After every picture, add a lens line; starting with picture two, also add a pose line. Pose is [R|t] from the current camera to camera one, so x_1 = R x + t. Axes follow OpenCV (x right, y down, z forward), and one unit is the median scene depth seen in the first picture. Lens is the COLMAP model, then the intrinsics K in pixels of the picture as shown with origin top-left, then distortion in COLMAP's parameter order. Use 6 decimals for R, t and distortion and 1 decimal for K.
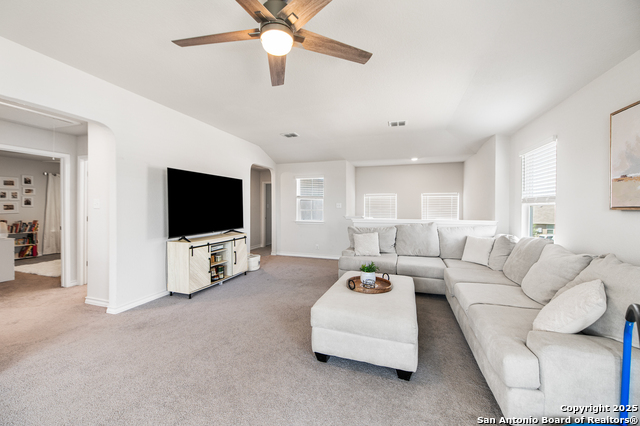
lens RADIAL K [[257.5, 0, 321.1], [0, 257.5, 209.8], [0, 0, 1]] dist [-0.003389, -0.000393]
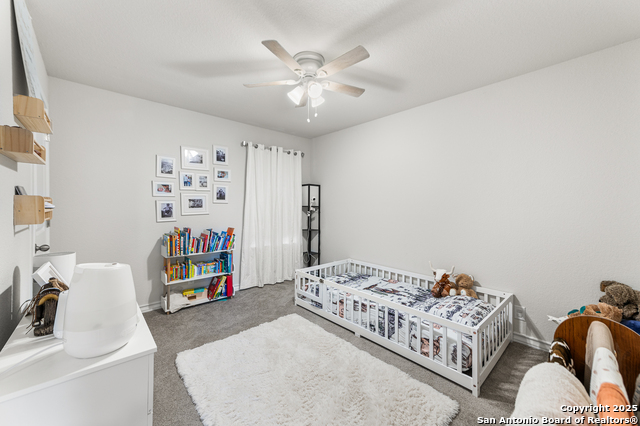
lens RADIAL K [[257.5, 0, 319.5], [0, 257.5, 210.3], [0, 0, 1]] dist [-0.003389, -0.000393]
pose [[0.861778, 0.001330, -0.507284, -0.685002], [-0.002912, 0.999993, -0.002325, 0.004328], [0.507278, 0.003481, 0.861776, 0.633282]]
